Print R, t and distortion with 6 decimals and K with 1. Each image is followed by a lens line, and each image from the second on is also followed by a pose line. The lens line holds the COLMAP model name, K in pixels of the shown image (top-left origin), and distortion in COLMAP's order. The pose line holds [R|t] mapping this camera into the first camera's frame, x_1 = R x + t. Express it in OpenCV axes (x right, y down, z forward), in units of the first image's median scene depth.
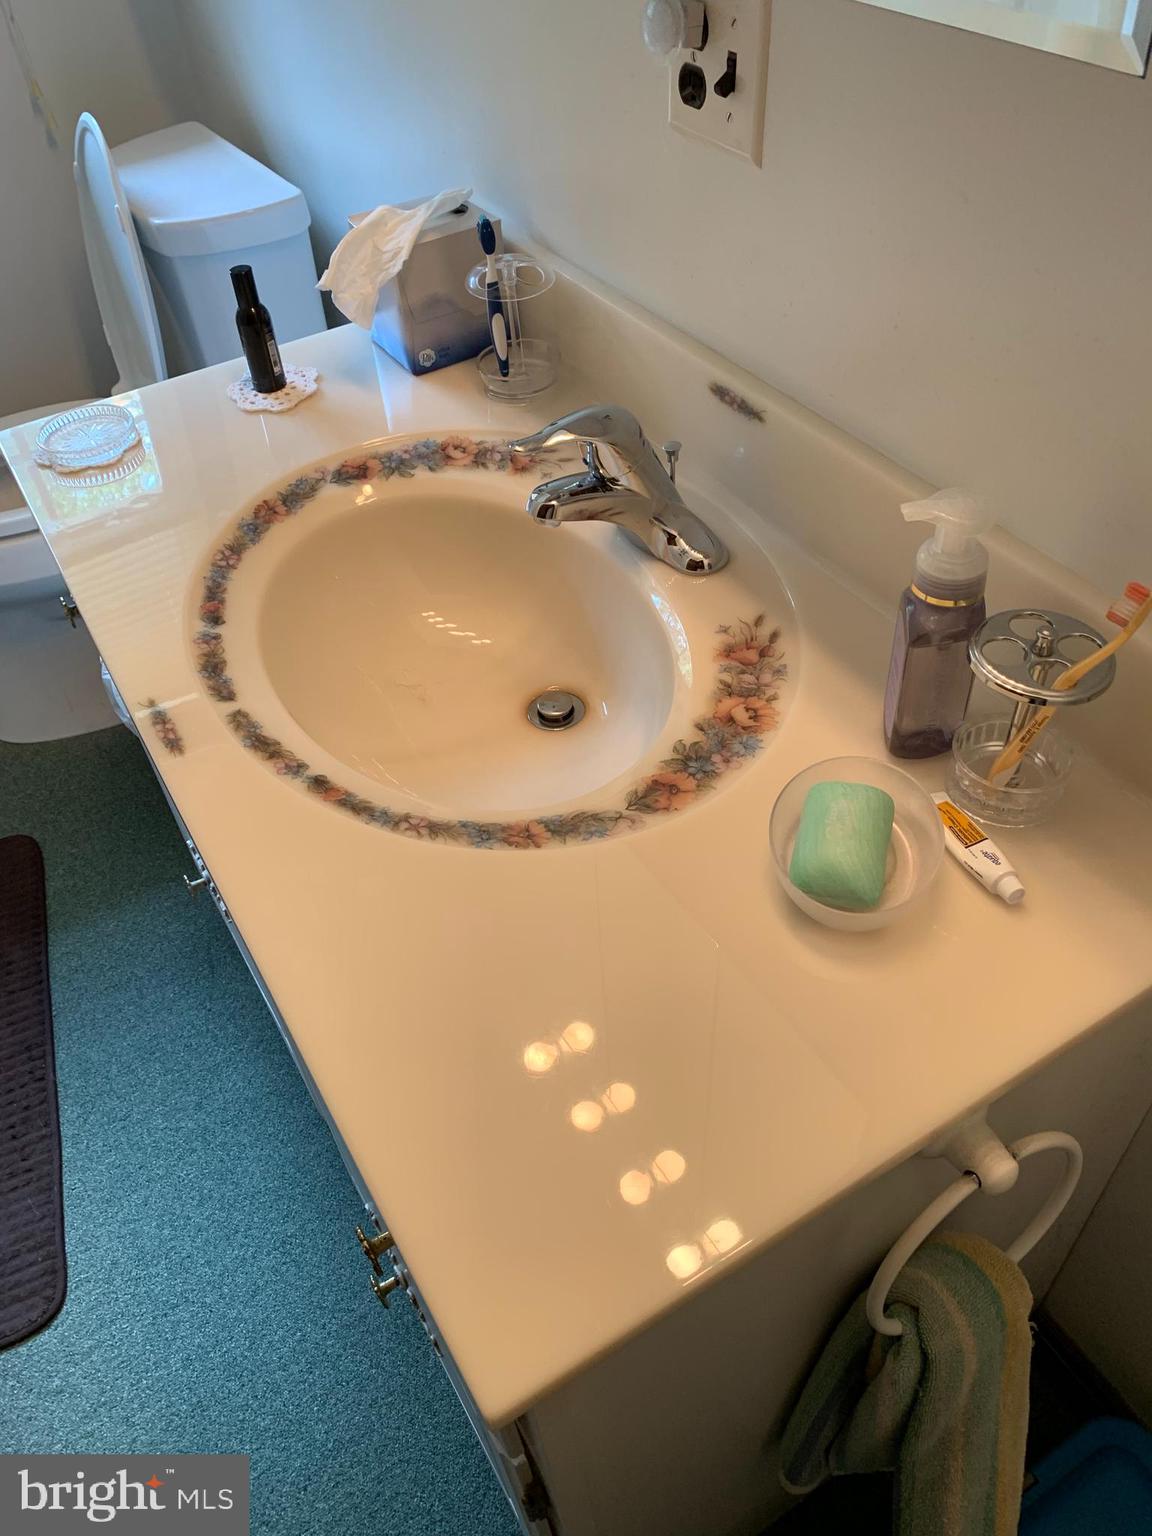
lens RADIAL K [[1289.2, 0, 576.0], [0, 1289.2, 768.0], [0, 0, 1]] dist [0.077913, -0.077550]
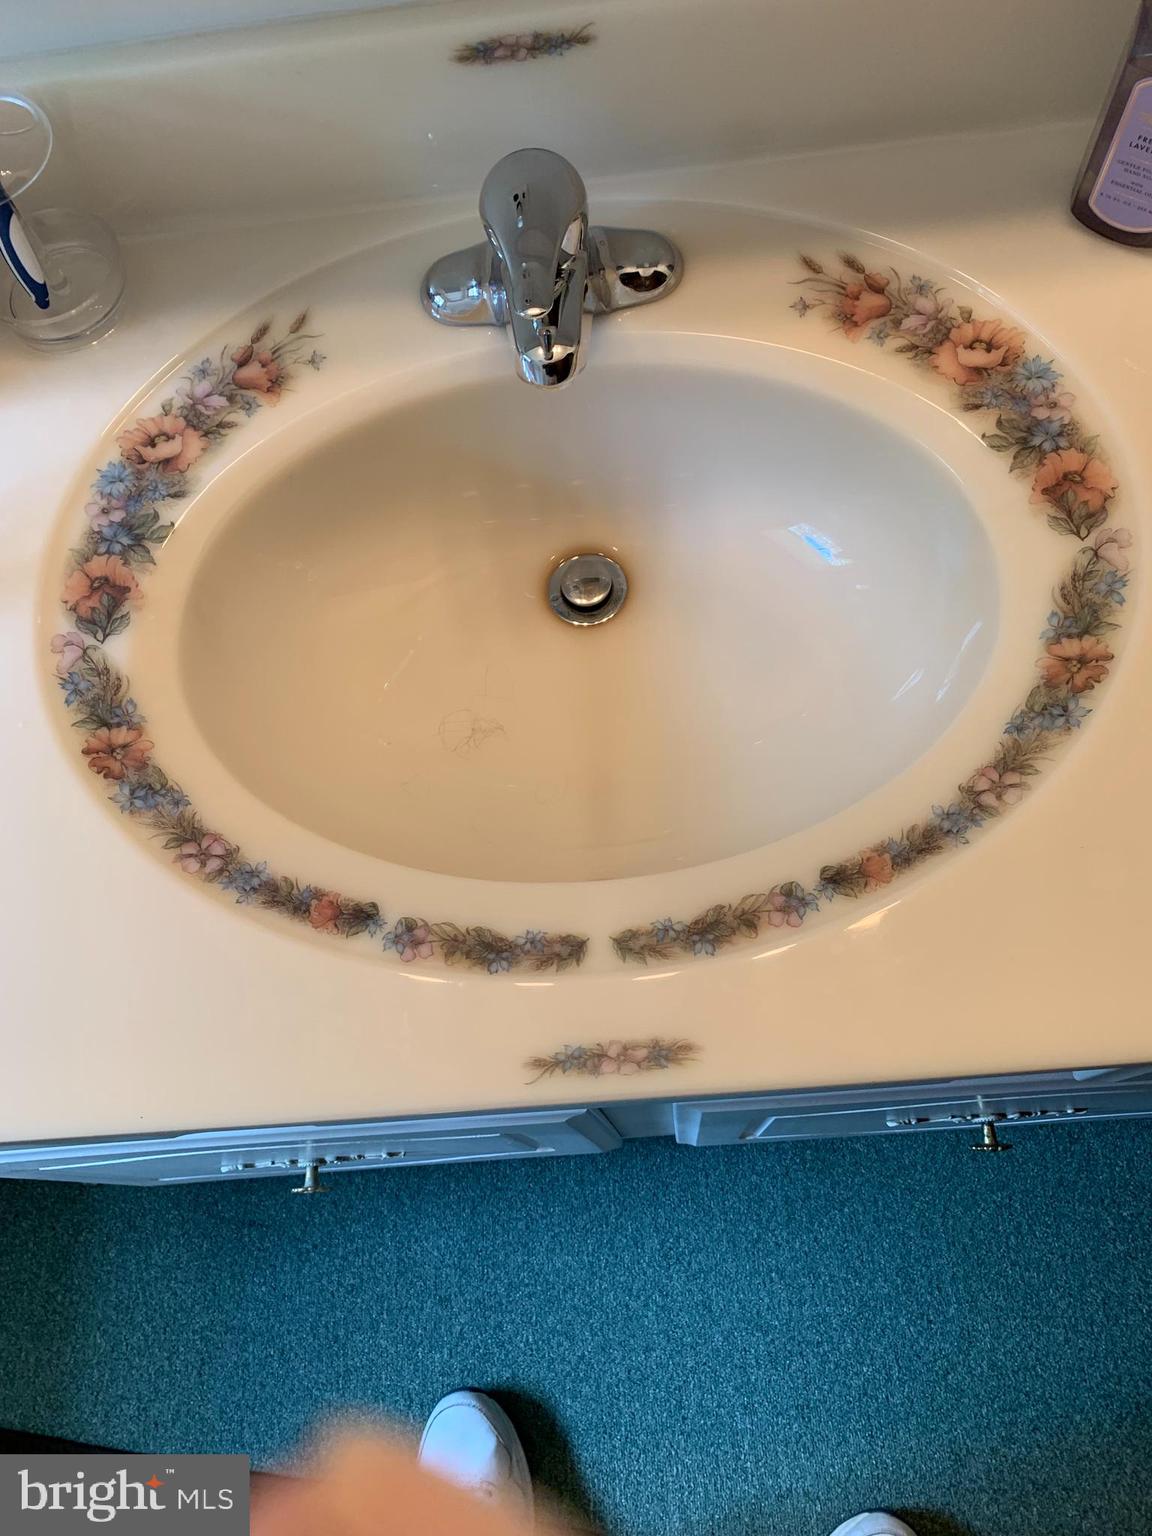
lens RADIAL K [[1270.5, 0, 576.1], [0, 1270.5, 744.4], [0, 0, 1]] dist [0.011849, 0.005318]
pose [[0.451200, -0.814369, 0.364995, -0.386208], [0.655449, 0.579968, 0.483759, -0.377278], [-0.605644, 0.020963, 0.795460, 0.495511]]
